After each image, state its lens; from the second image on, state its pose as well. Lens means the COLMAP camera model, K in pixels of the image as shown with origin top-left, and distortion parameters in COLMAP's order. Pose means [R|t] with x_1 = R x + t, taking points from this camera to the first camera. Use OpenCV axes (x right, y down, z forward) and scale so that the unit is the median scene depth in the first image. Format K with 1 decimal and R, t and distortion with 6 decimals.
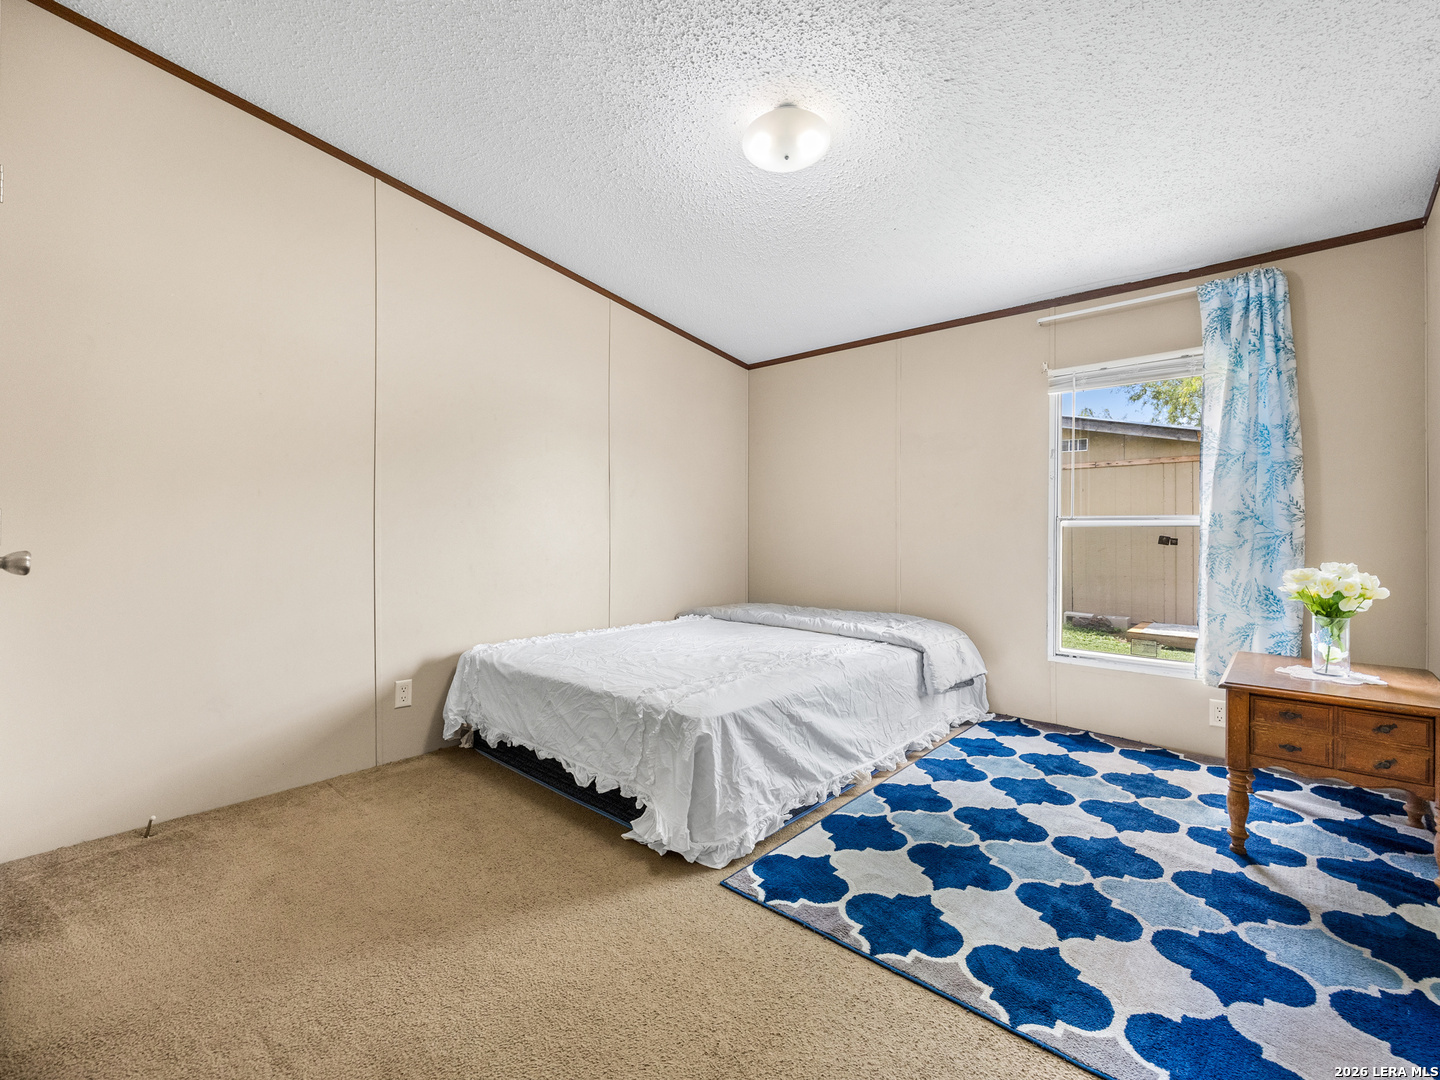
lens RADIAL K [[633.8, 0, 715.4], [0, 633.8, 532.3], [0, 0, 1]] dist [0.001874, -0.000044]
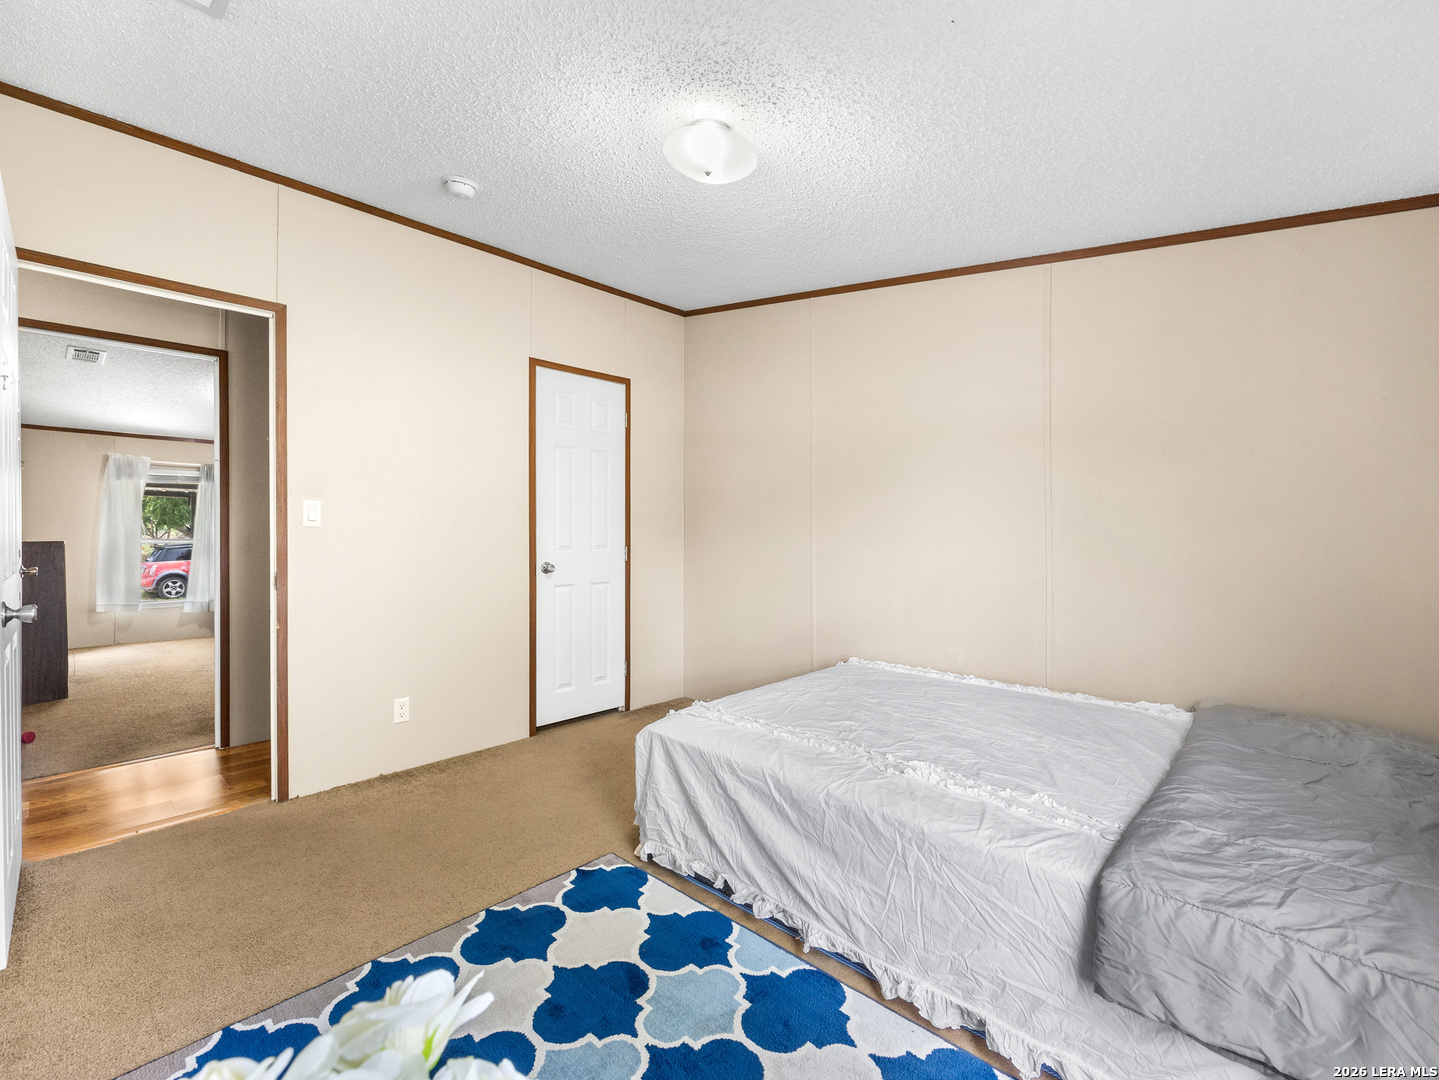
lens RADIAL K [[633.4, 0, 723.5], [0, 633.4, 534.1], [0, 0, 1]] dist [0.001874, -0.000044]
pose [[-0.027366, -0.004421, -0.999616, 1.100027], [-0.001199, 0.999990, -0.004390, -0.063803], [0.999625, 0.001078, -0.027371, 1.095544]]
